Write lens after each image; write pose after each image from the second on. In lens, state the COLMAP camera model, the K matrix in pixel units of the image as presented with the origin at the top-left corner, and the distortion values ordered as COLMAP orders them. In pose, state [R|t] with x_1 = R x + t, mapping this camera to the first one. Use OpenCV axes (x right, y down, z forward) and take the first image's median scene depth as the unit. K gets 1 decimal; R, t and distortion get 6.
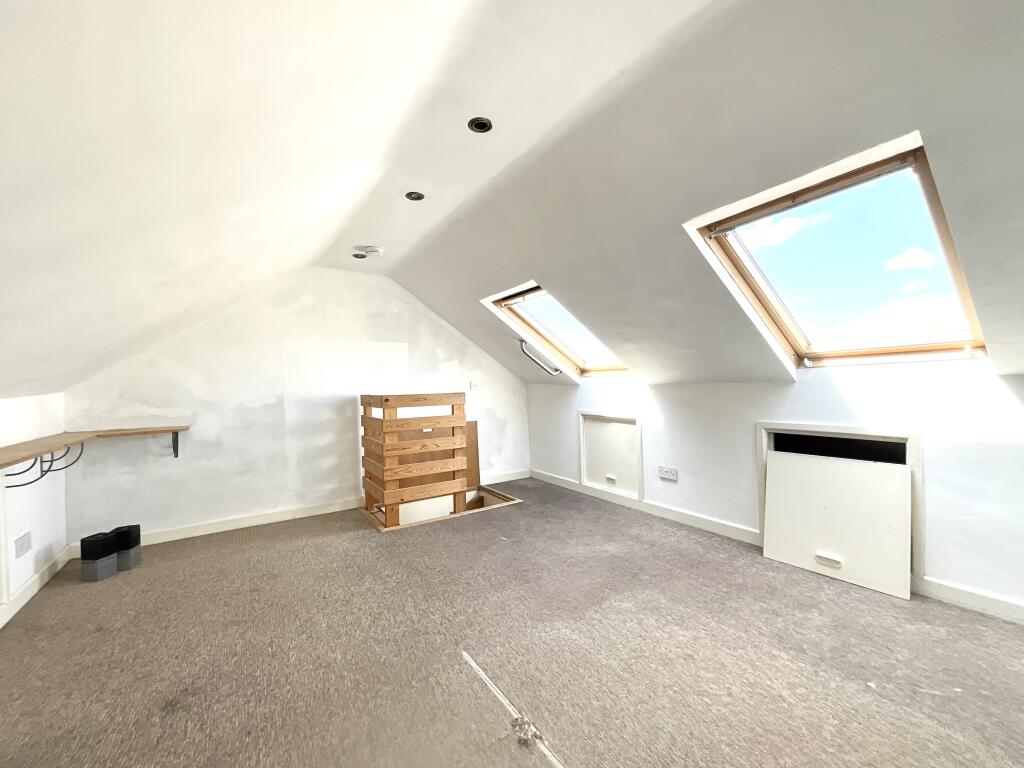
lens RADIAL K [[411.3, 0, 512.0], [0, 411.3, 384.0], [0, 0, 1]] dist [-0.001217, 0.000188]
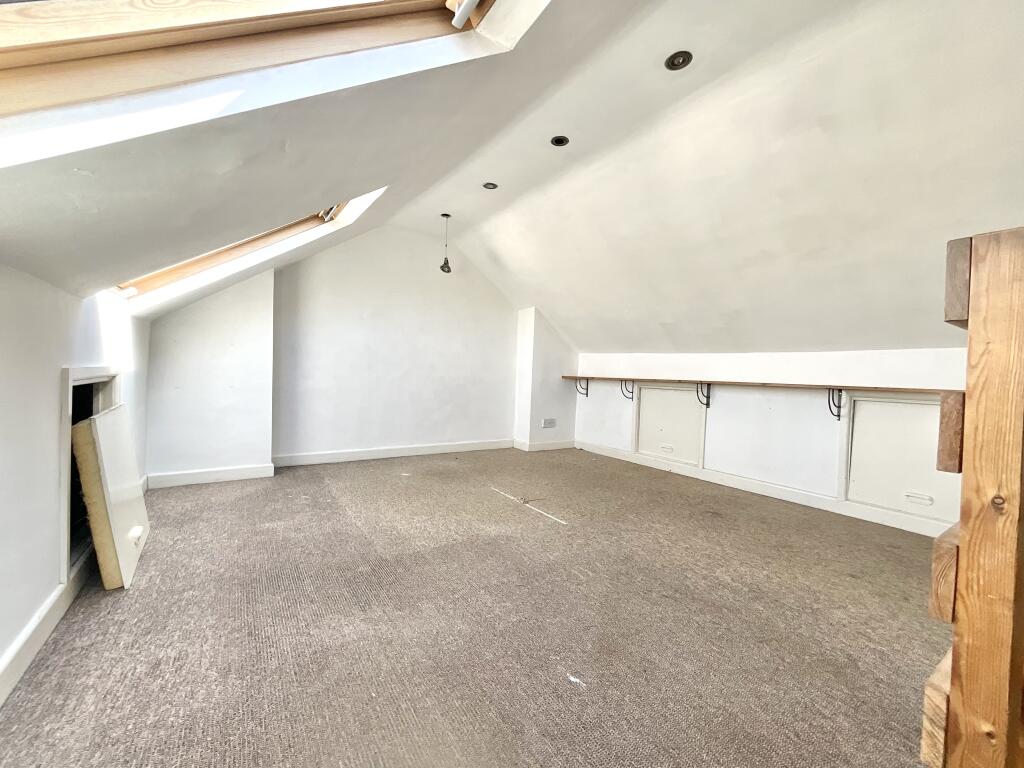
lens RADIAL K [[411.3, 0, 512.0], [0, 411.3, 384.0], [0, 0, 1]] dist [-0.001217, 0.000188]
pose [[-0.999887, -0.012527, -0.008328, 0.067599], [-0.012733, 0.999603, 0.025149, 0.116583], [0.008010, 0.025252, -0.999649, 1.923453]]
